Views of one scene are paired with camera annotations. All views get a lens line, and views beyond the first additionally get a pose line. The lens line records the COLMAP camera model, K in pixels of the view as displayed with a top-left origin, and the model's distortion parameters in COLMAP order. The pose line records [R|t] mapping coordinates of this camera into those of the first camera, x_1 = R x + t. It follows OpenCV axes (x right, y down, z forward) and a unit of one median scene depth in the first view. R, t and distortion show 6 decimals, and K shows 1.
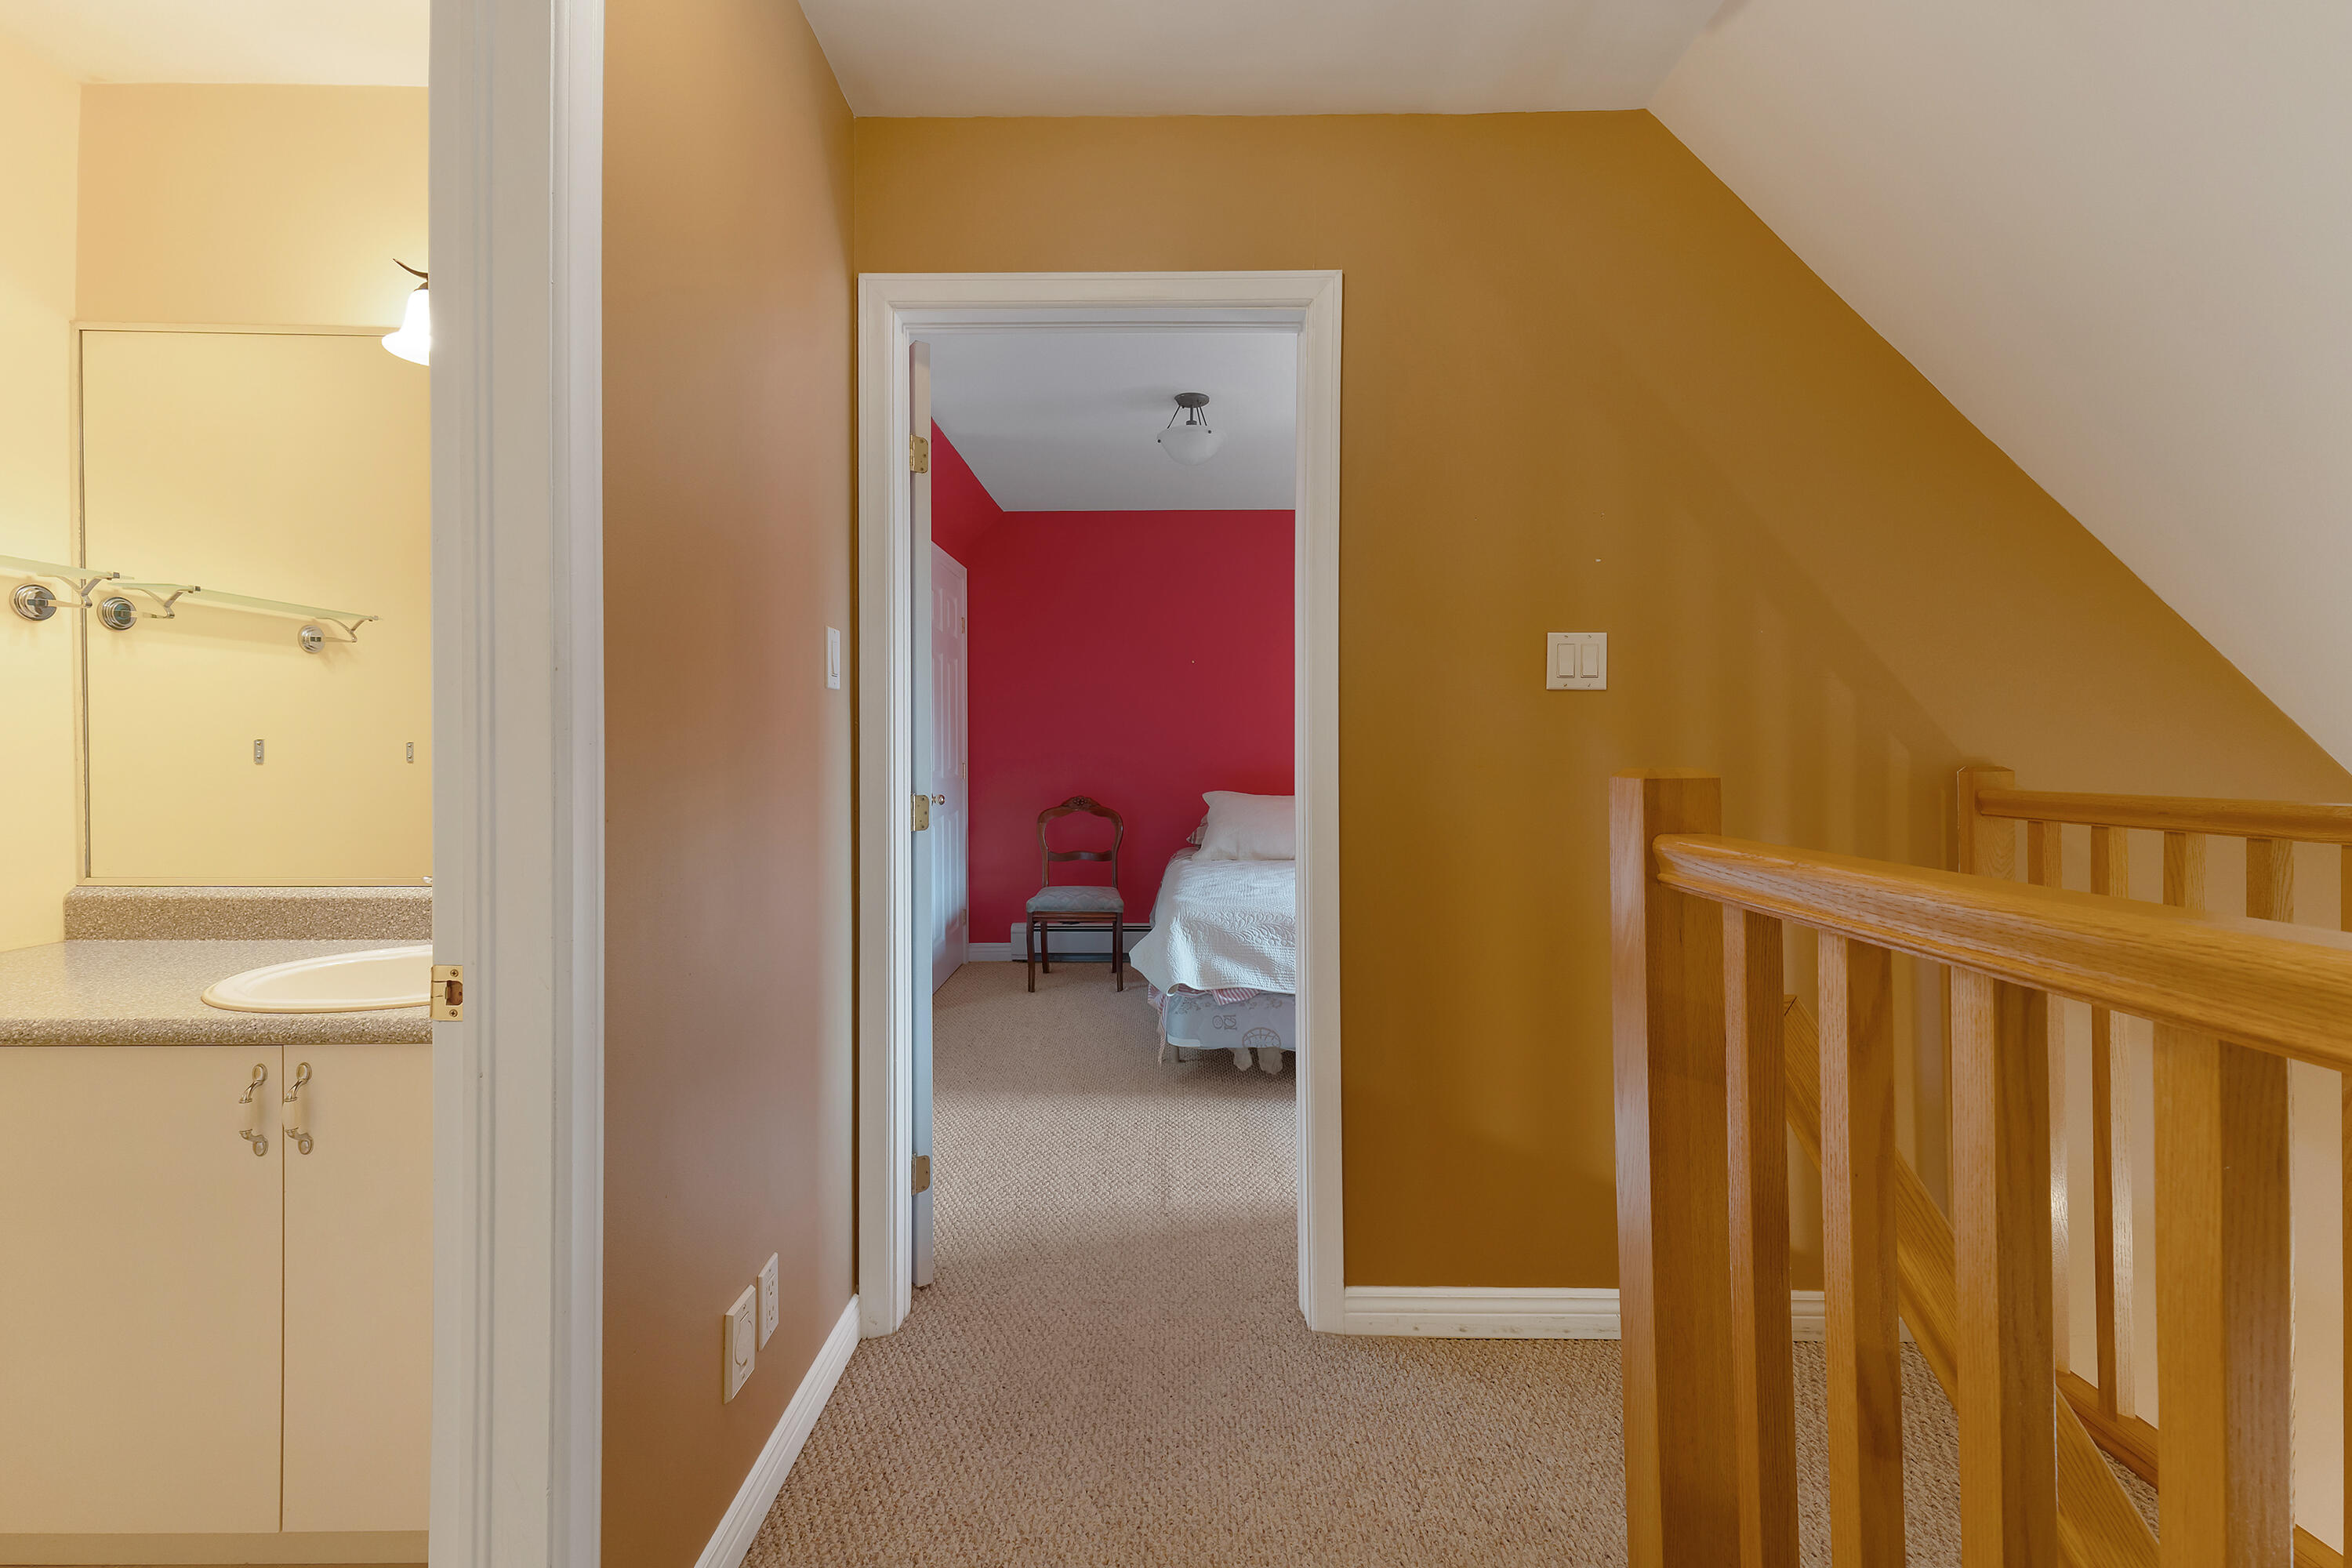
lens RADIAL K [[980.9, 0, 1168.5], [0, 980.9, 774.0], [0, 0, 1]] dist [0.010823, -0.000601]
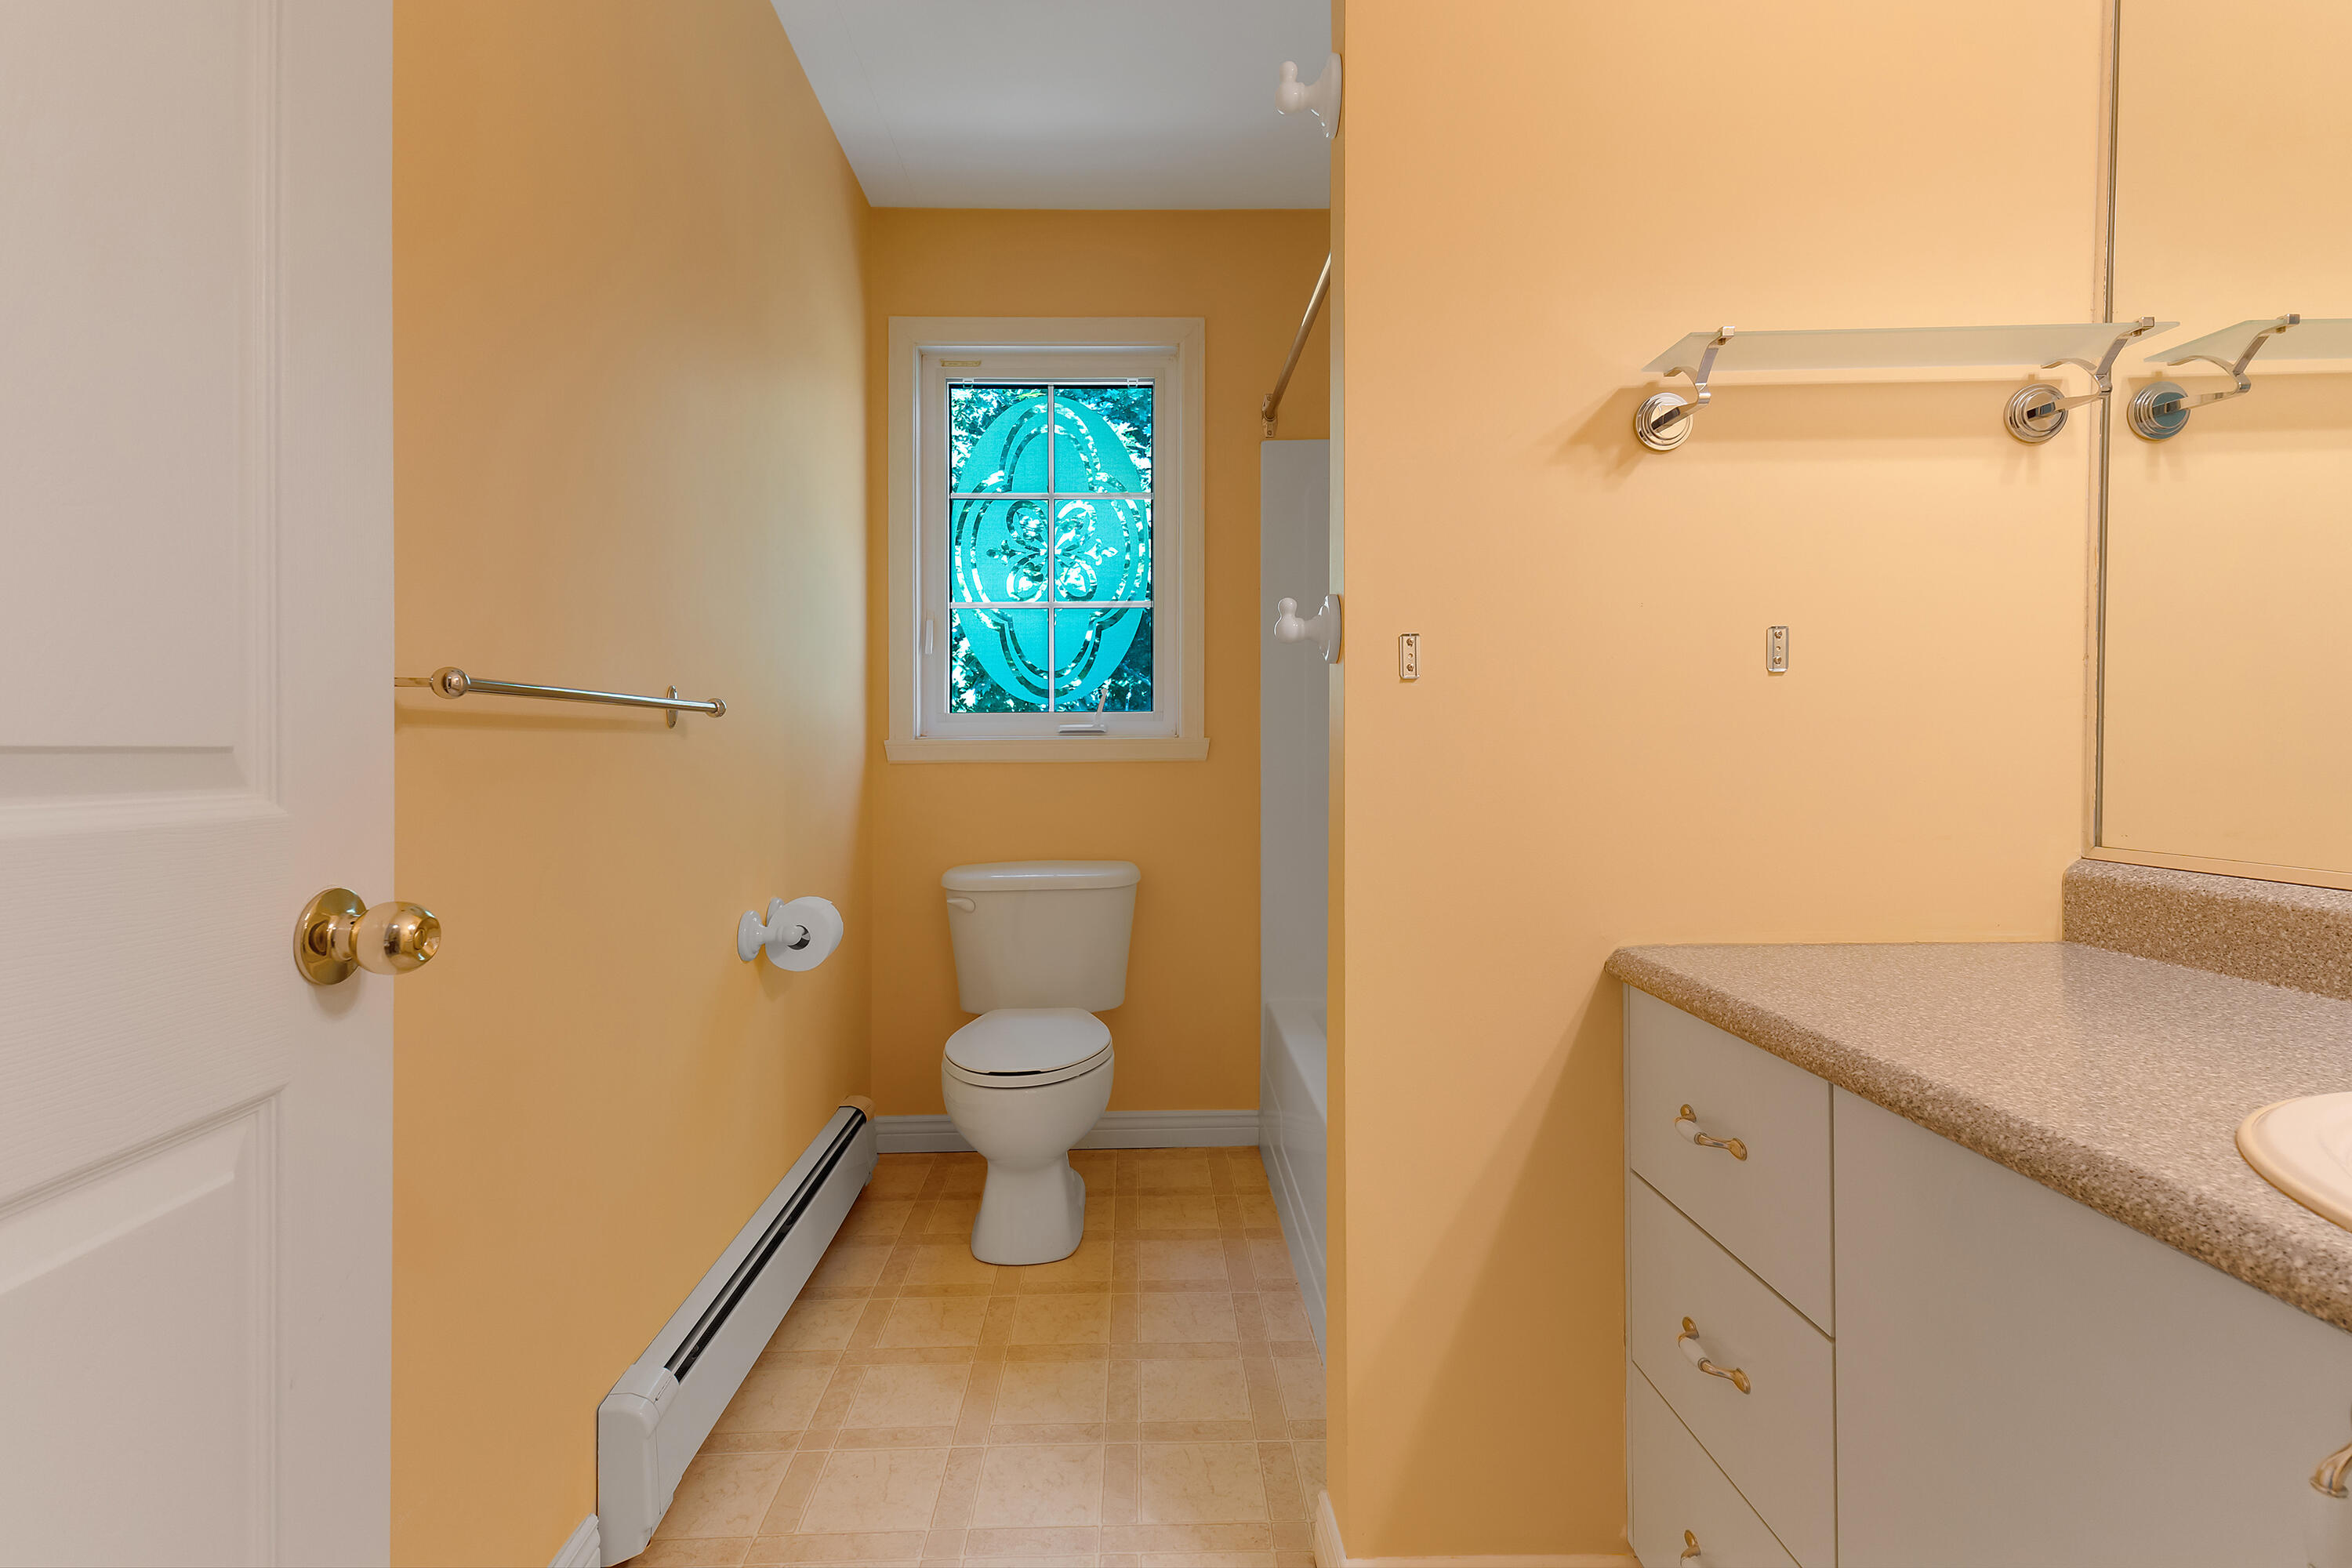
lens RADIAL K [[1114.2, 0, 1162.8], [0, 1114.2, 781.3], [0, 0, 1]] dist [0.014016, -0.000689]
pose [[-0.006859, 0.024634, -0.999673, -0.382316], [-0.010602, 0.999639, 0.024706, 0.052491], [0.999920, 0.010768, -0.006595, 0.420278]]
